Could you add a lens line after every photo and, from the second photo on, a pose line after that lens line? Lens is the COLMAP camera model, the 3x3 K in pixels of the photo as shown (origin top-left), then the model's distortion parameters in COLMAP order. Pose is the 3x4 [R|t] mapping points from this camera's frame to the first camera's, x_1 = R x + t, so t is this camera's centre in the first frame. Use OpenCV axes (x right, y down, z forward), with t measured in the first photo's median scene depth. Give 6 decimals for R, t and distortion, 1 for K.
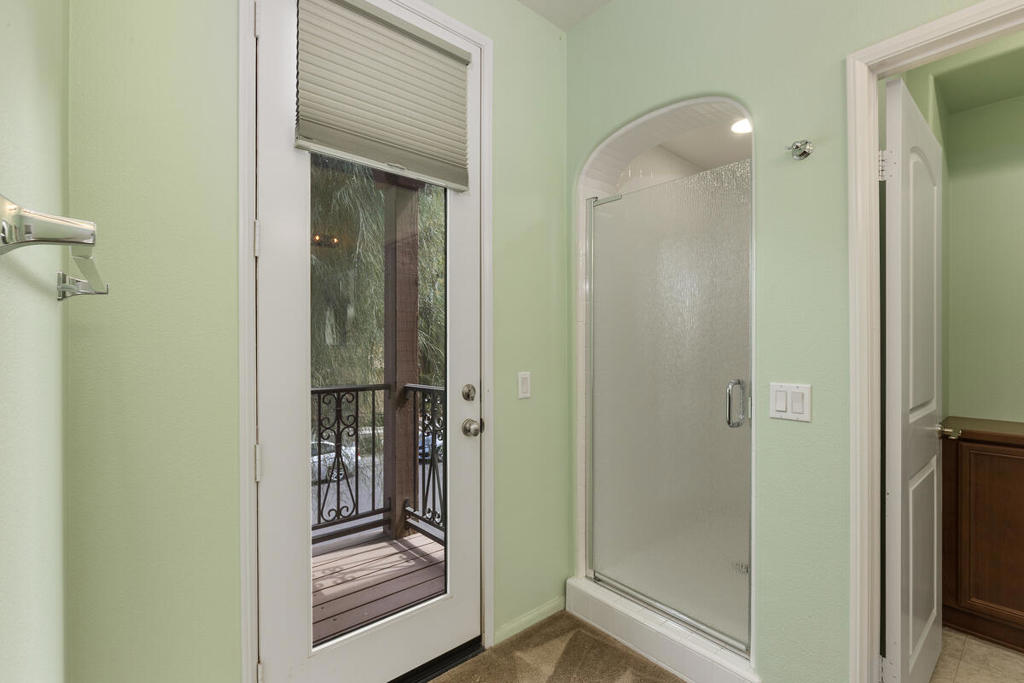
lens RADIAL K [[458.4, 0, 511.2], [0, 458.4, 346.5], [0, 0, 1]] dist [-0.004458, -0.000169]
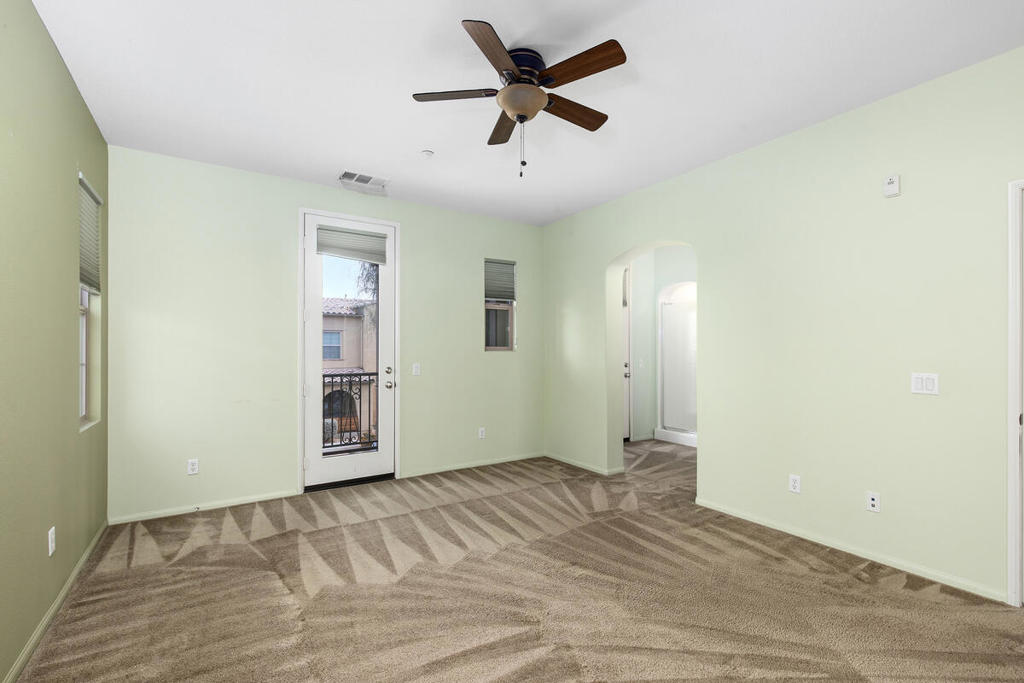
lens RADIAL K [[458.4, 0, 511.2], [0, 458.4, 346.5], [0, 0, 1]] dist [-0.004458, -0.000169]
pose [[0.994132, -0.002515, -0.108149, 0.805709], [0.002038, 0.999988, -0.004521, -0.013484], [0.108159, 0.004274, 0.994124, -1.327180]]
